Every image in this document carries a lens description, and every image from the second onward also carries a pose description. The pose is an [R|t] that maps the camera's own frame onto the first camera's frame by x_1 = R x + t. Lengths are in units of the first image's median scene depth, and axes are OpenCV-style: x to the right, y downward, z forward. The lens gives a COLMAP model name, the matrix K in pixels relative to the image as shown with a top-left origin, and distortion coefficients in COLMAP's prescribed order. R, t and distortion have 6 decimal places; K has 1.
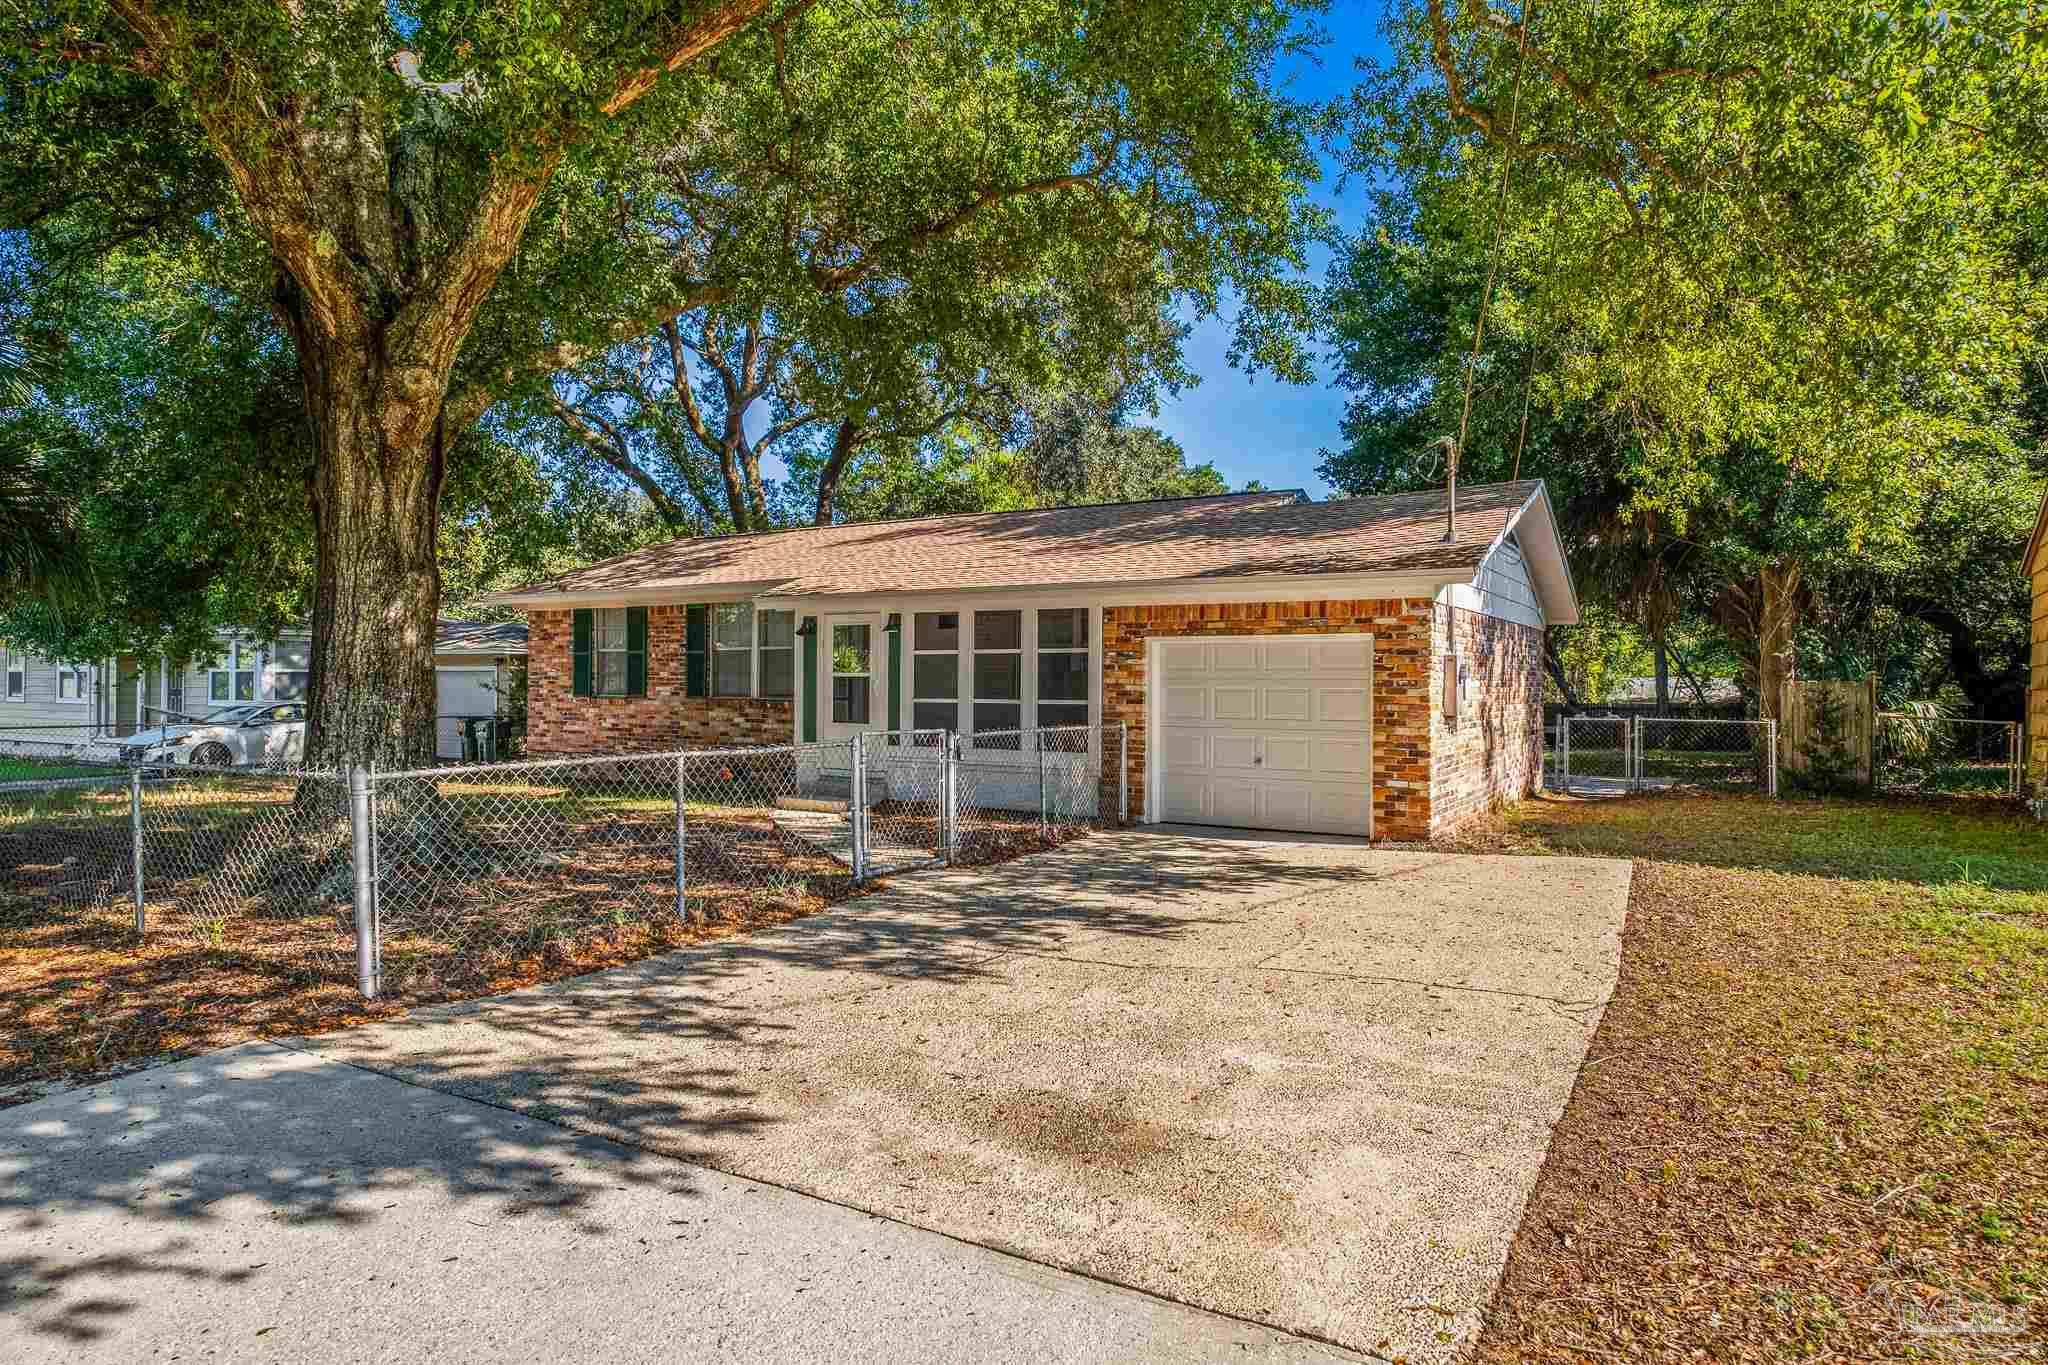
lens RADIAL K [[1185.9, 0, 1010.2], [0, 1185.9, 709.7], [0, 0, 1]] dist [-0.002119, 0.000397]
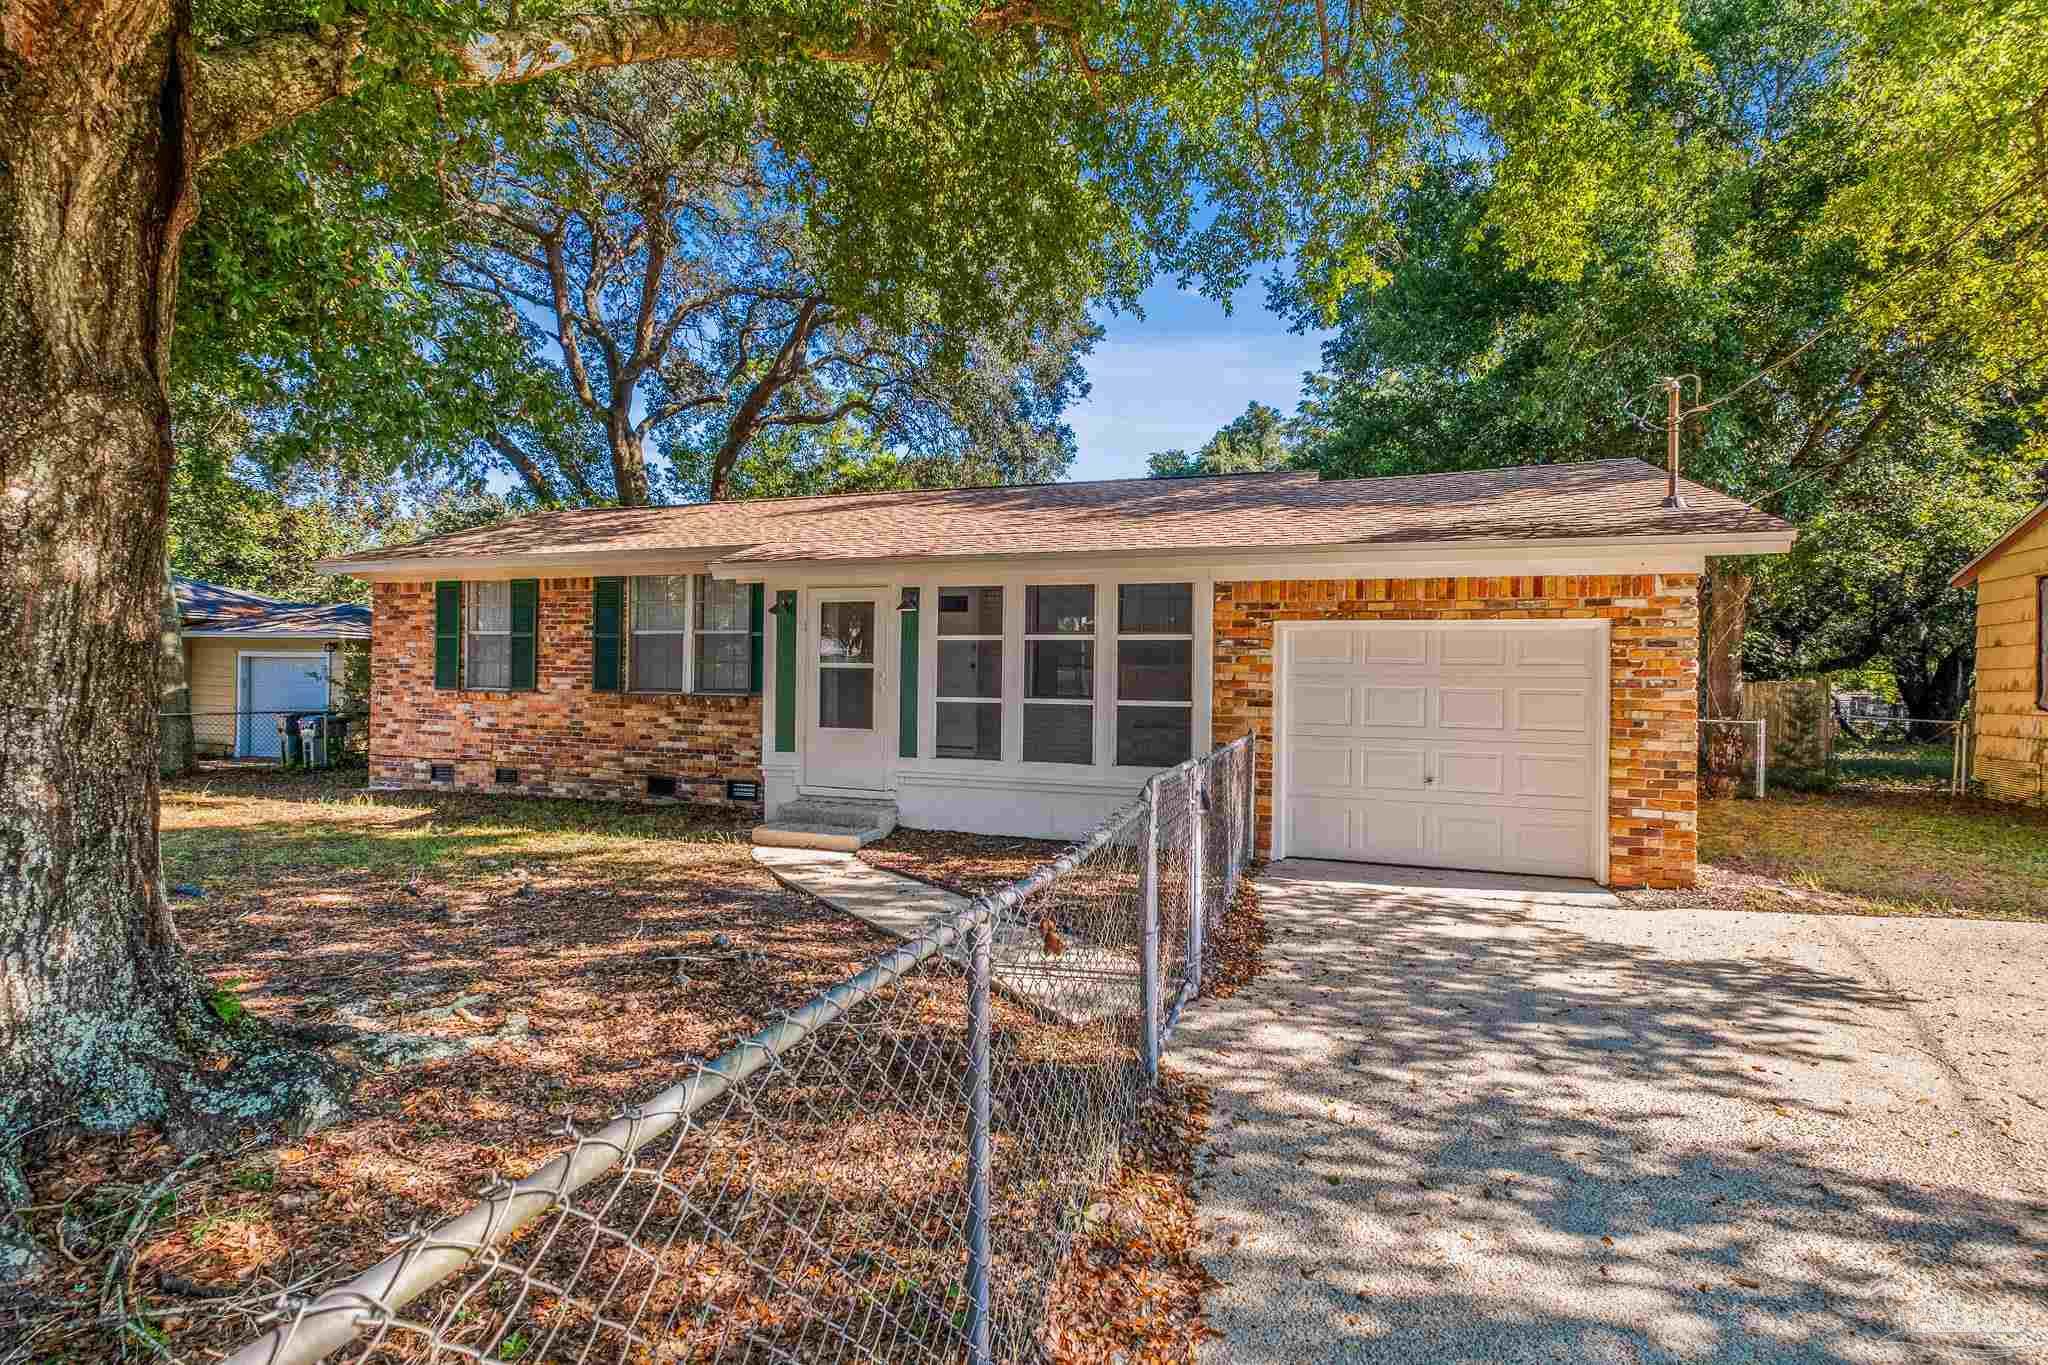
lens RADIAL K [[949.0, 0, 1022.1], [0, 949.0, 688.4], [0, 0, 1]] dist [0.000175, -0.001433]
pose [[0.975537, 0.005116, 0.219776, -0.165732], [-0.003114, 0.999950, -0.009455, -0.009526], [-0.219814, 0.008540, 0.975504, 0.386362]]
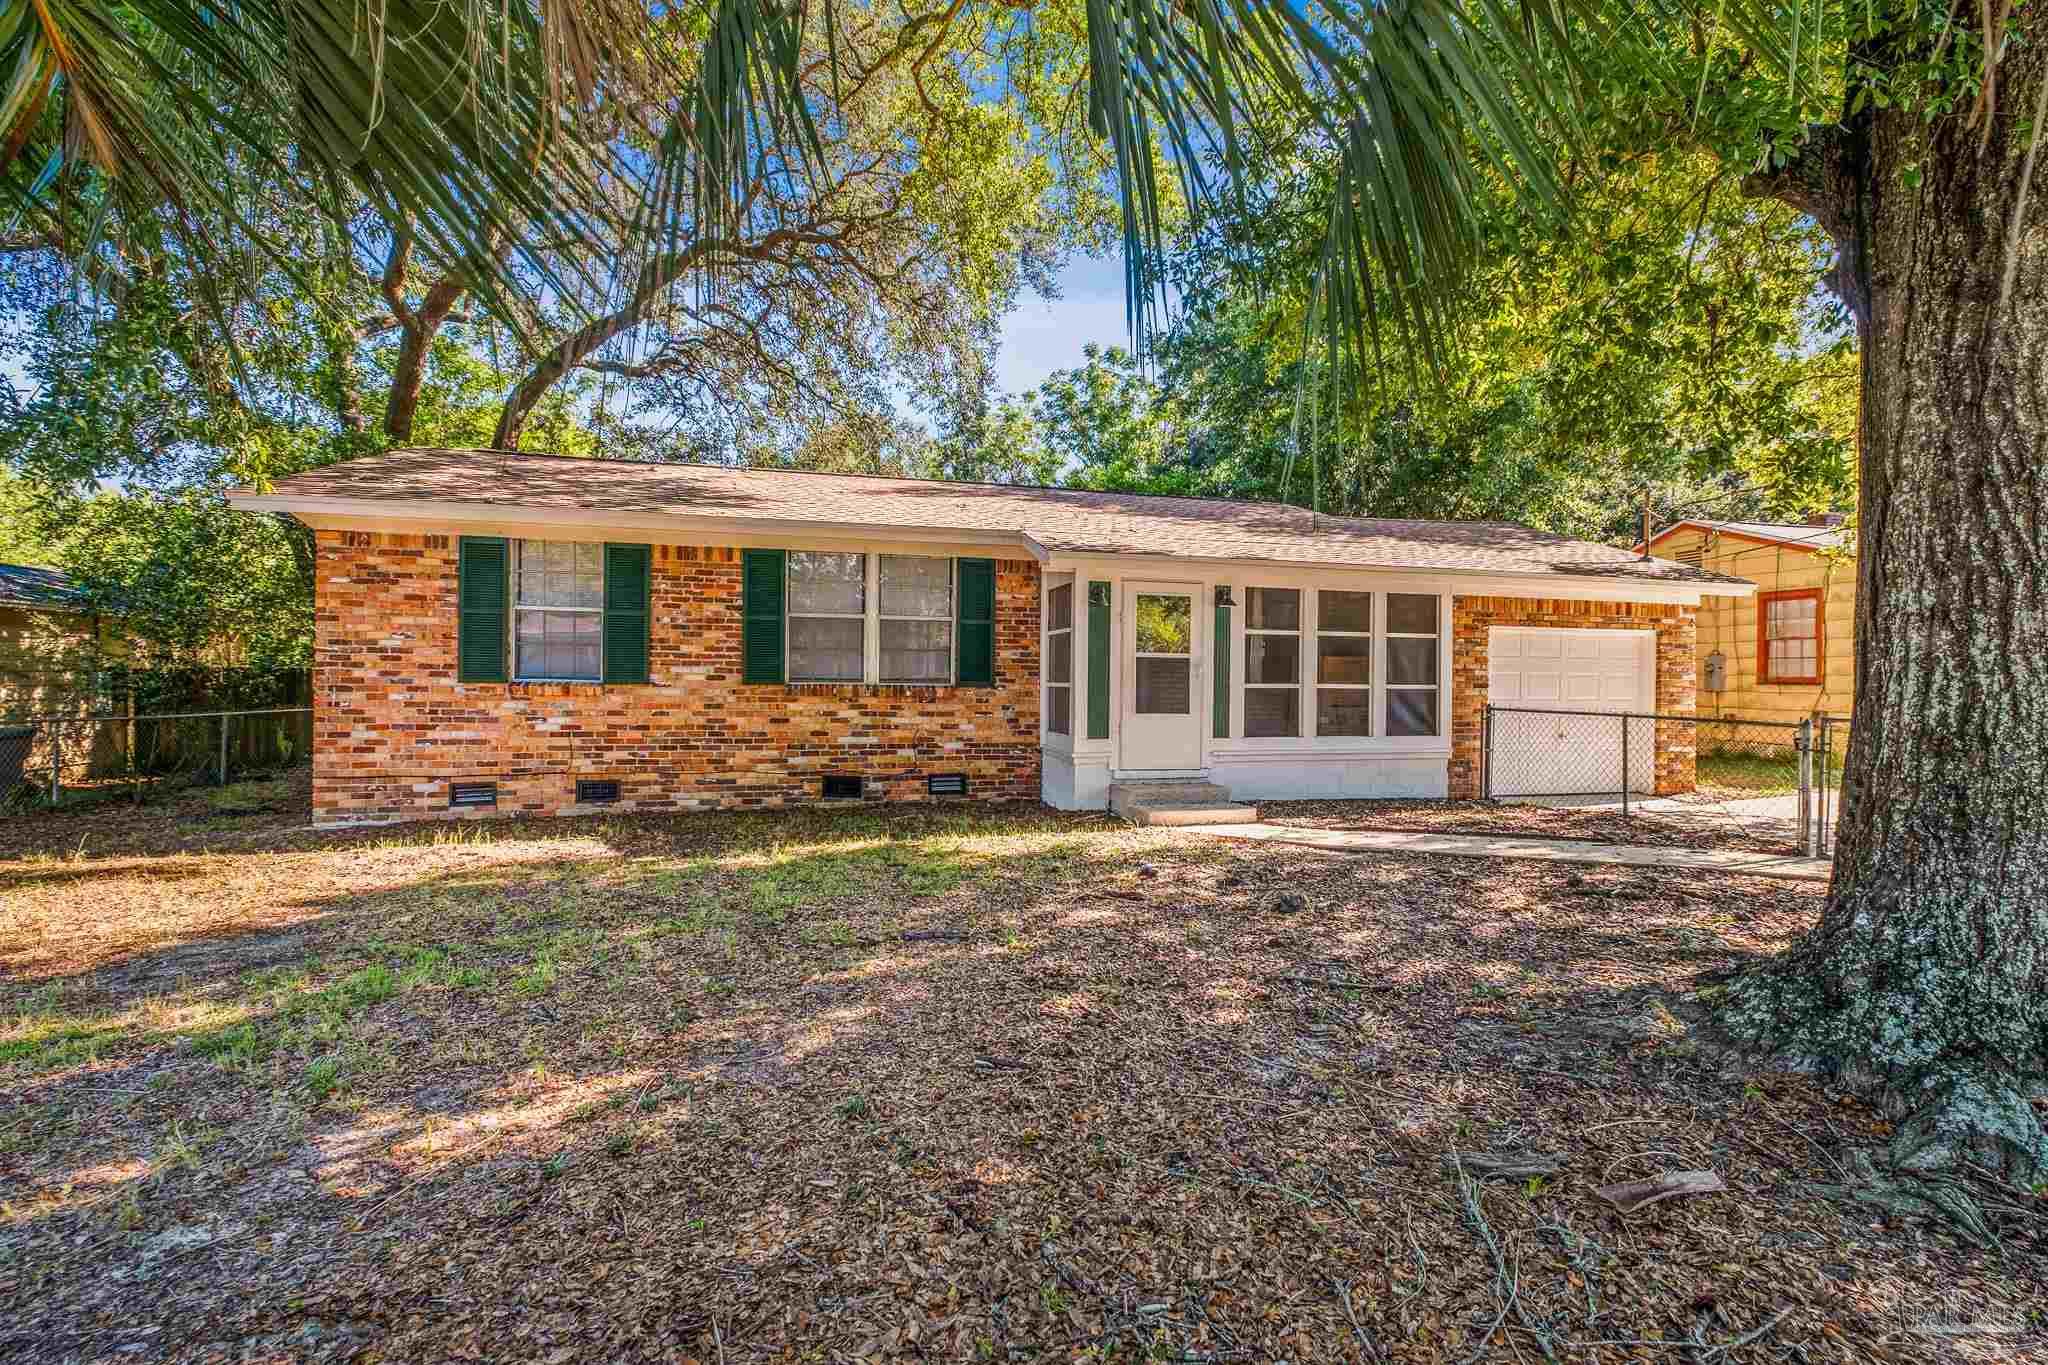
lens RADIAL K [[899.2, 0, 1026.4], [0, 899.2, 672.1], [0, 0, 1]] dist [0.003243, -0.006837]
pose [[0.692710, 0.002635, 0.721211, -0.686566], [0.008327, 0.999897, -0.011651, -0.011896], [-0.721168, 0.014076, 0.692617, 0.663413]]
